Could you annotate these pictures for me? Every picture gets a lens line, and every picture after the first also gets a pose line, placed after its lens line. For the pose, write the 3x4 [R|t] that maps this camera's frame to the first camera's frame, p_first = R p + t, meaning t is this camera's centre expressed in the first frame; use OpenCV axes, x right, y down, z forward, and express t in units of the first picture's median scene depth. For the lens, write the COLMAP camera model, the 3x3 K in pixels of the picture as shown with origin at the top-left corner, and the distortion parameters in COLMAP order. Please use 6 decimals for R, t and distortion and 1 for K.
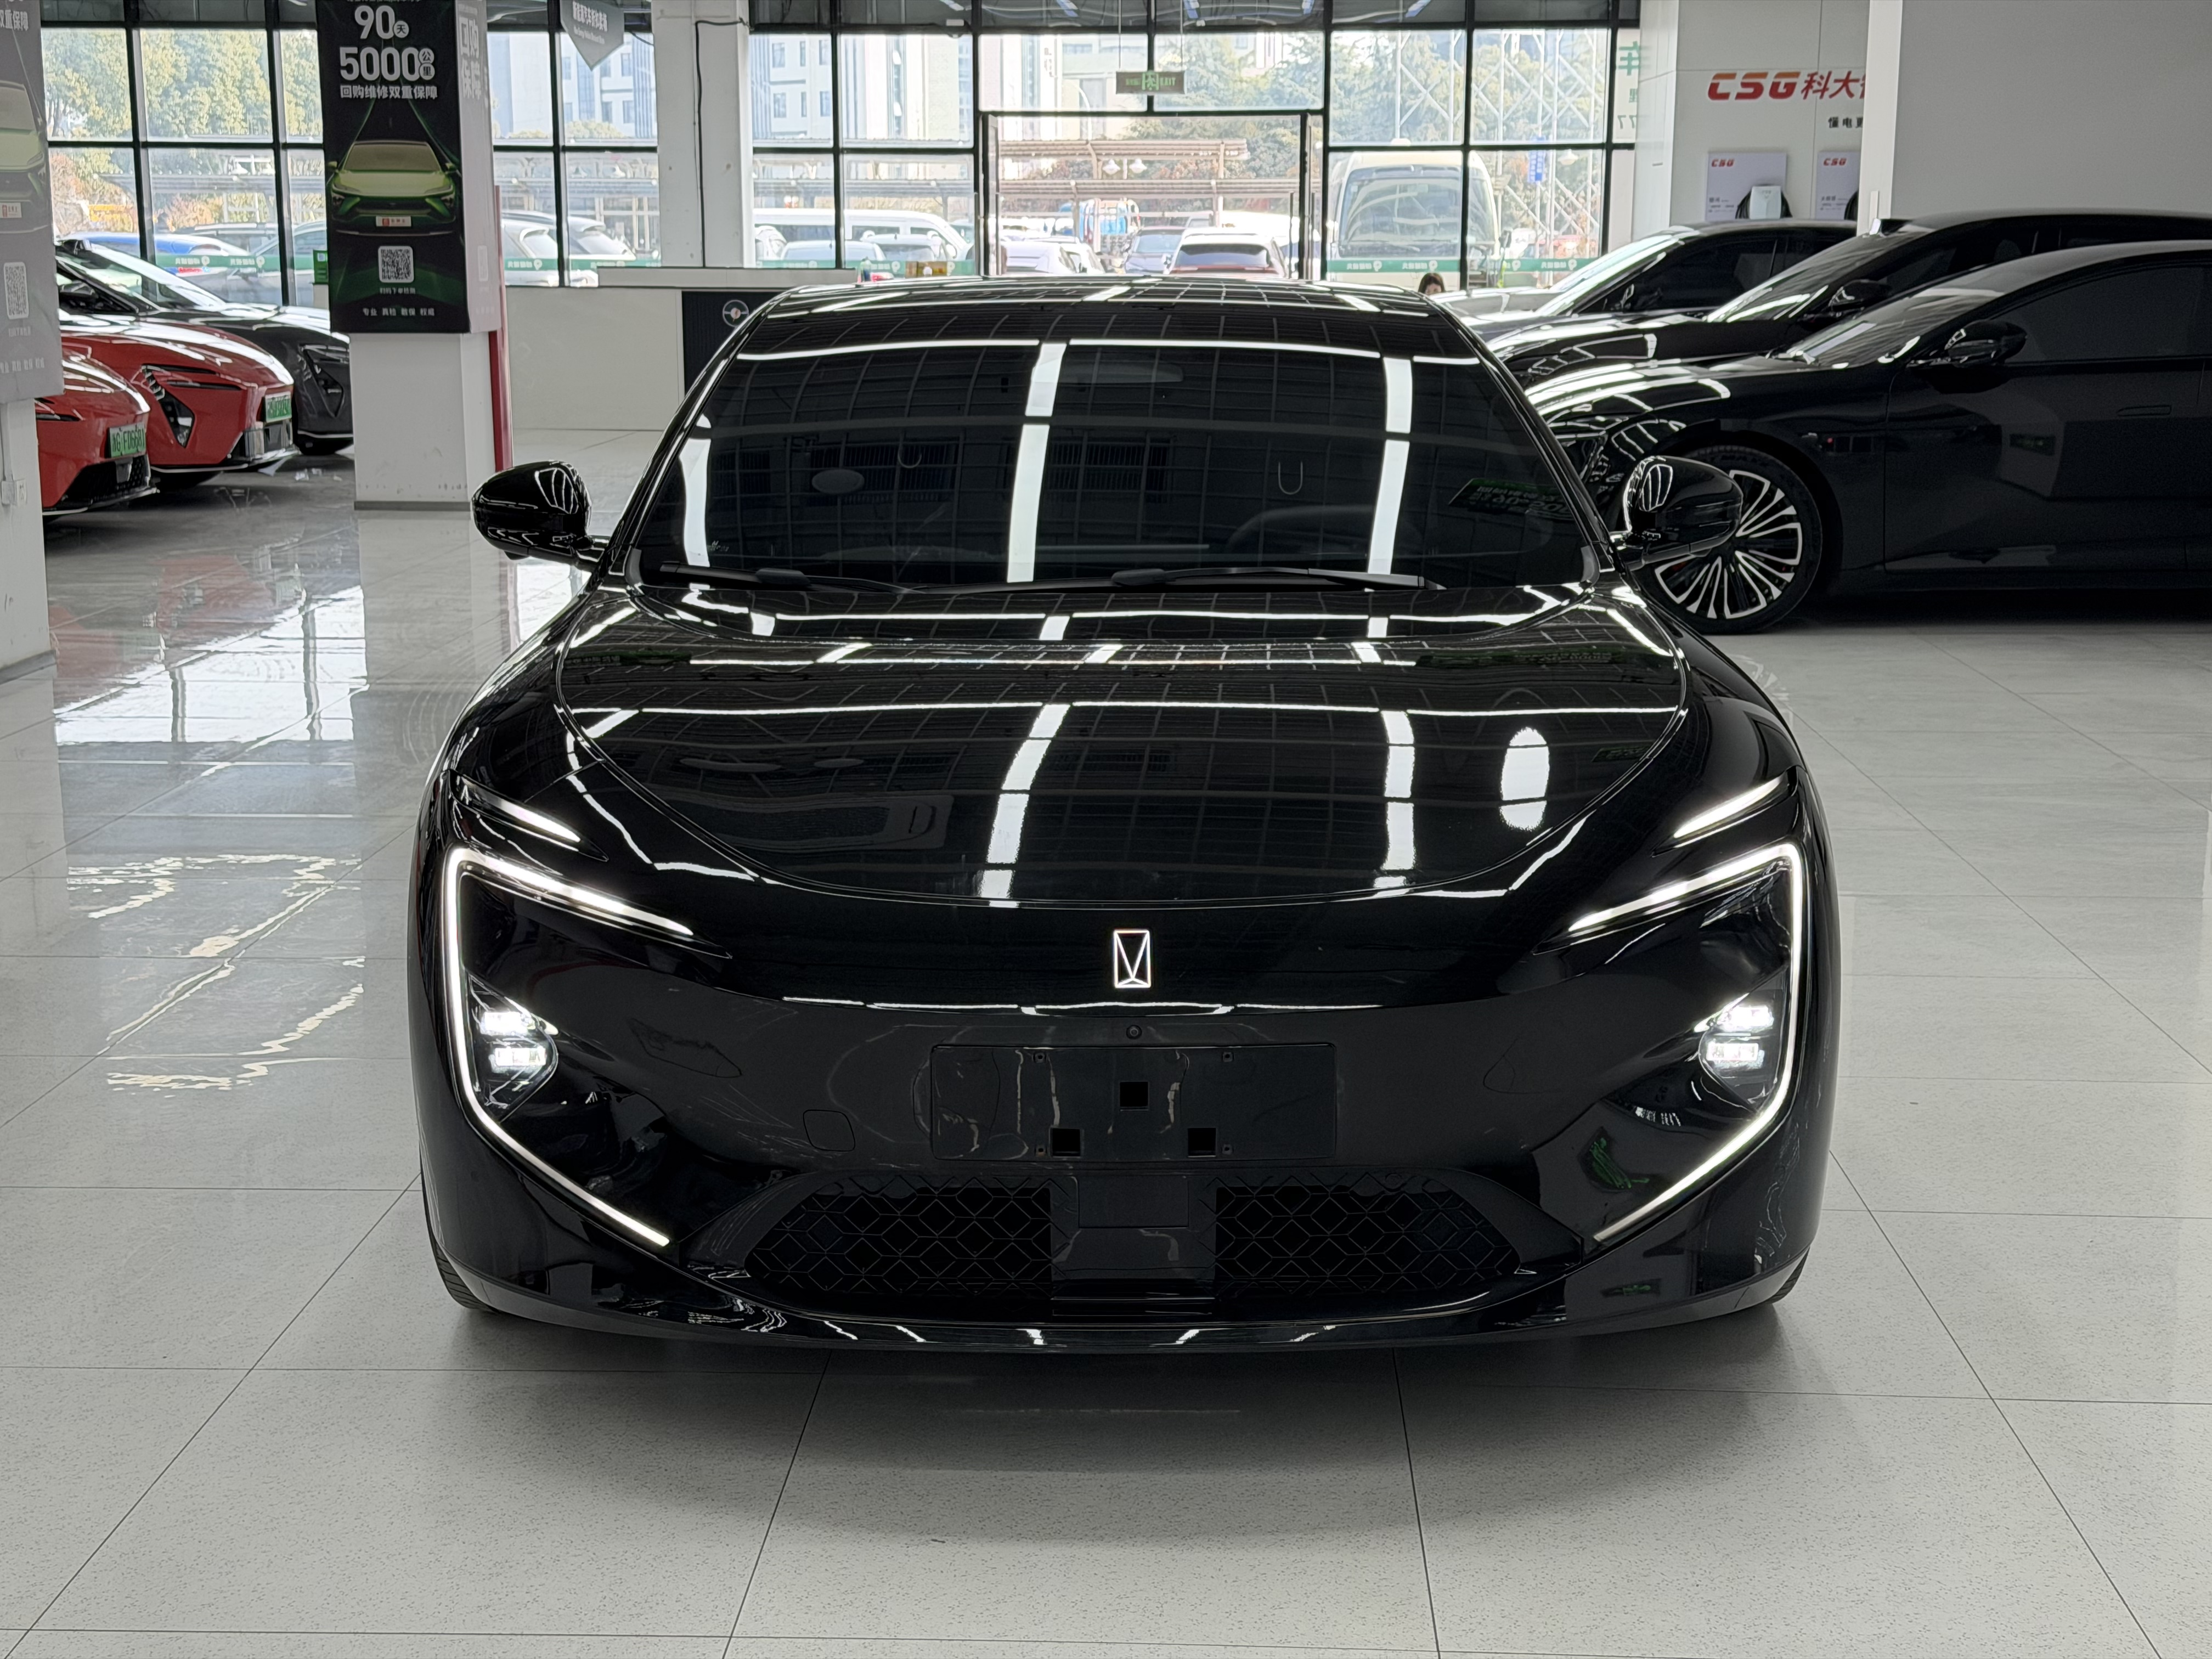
lens RADIAL K [[3157.6, 0, 1114.6], [0, 3157.6, 815.4], [0, 0, 1]] dist [0.121194, 0.000000]
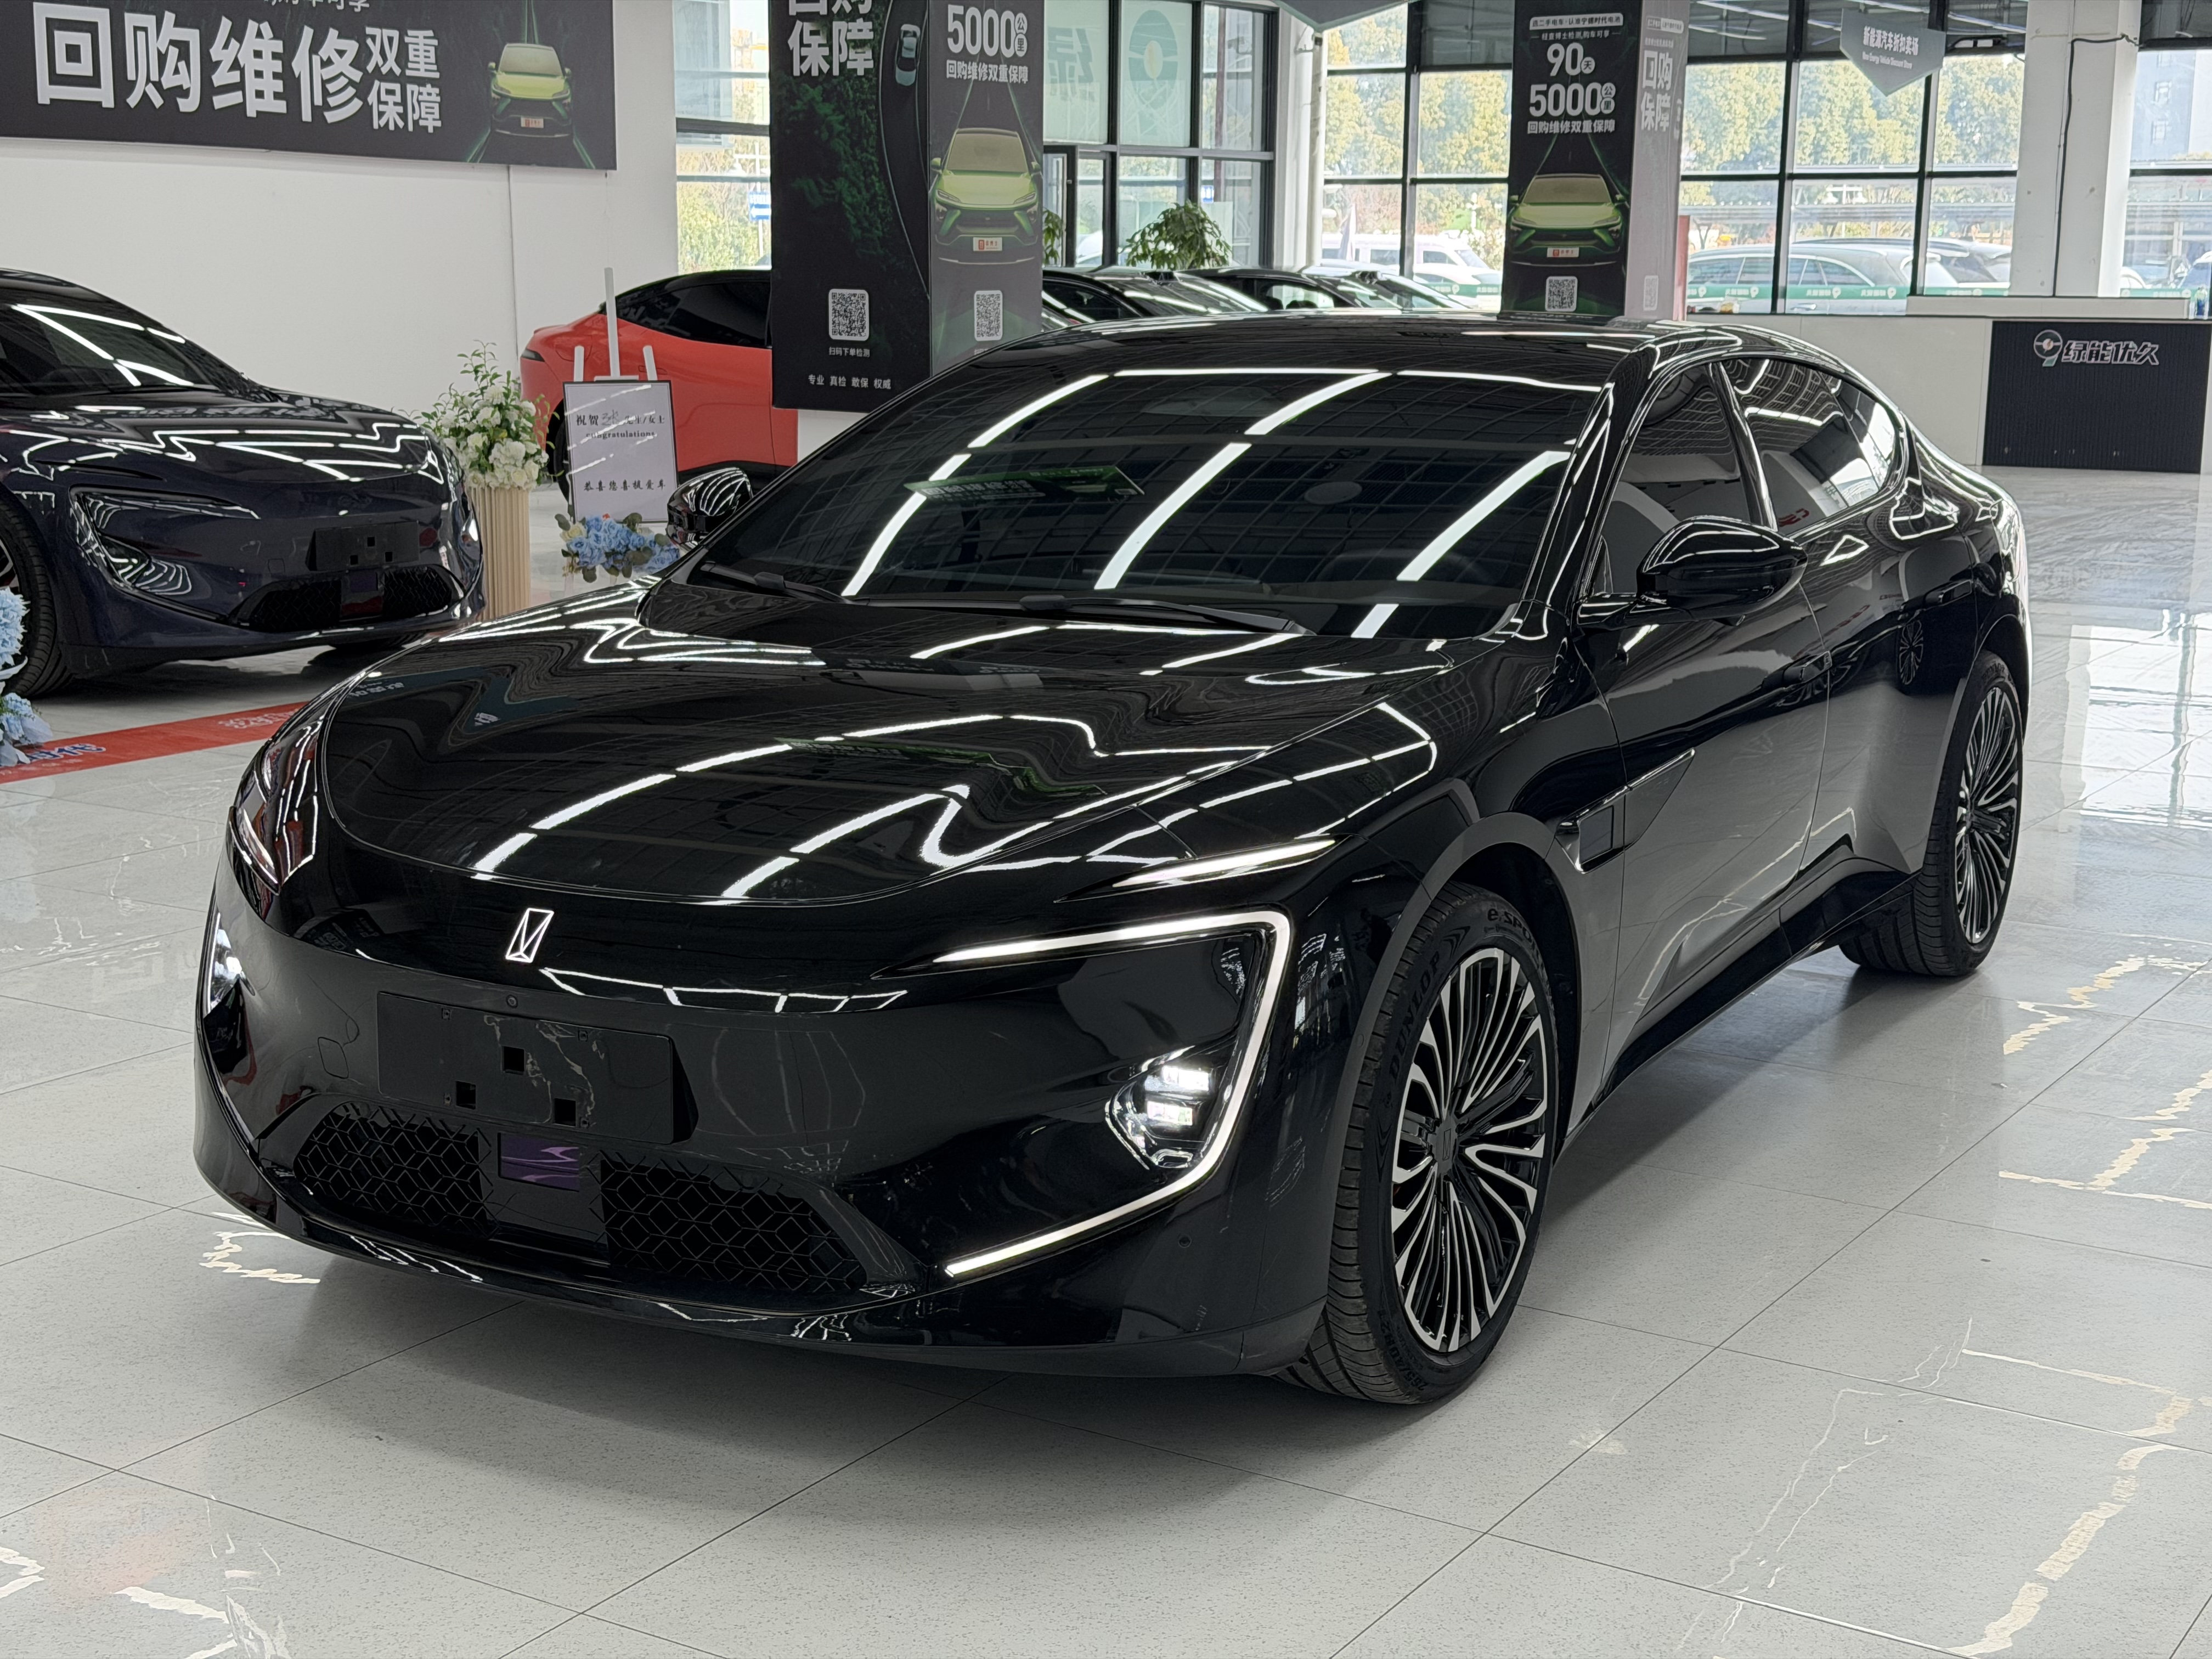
lens RADIAL K [[3157.6, 0, 1103.1], [0, 3157.6, 837.7], [0, 0, 1]] dist [0.121194, 0.000000]
pose [[0.860775, 0.101413, -0.498780, 0.179566], [-0.102135, 0.994433, 0.025930, -0.009044], [0.498633, 0.028623, 0.866341, 0.039451]]
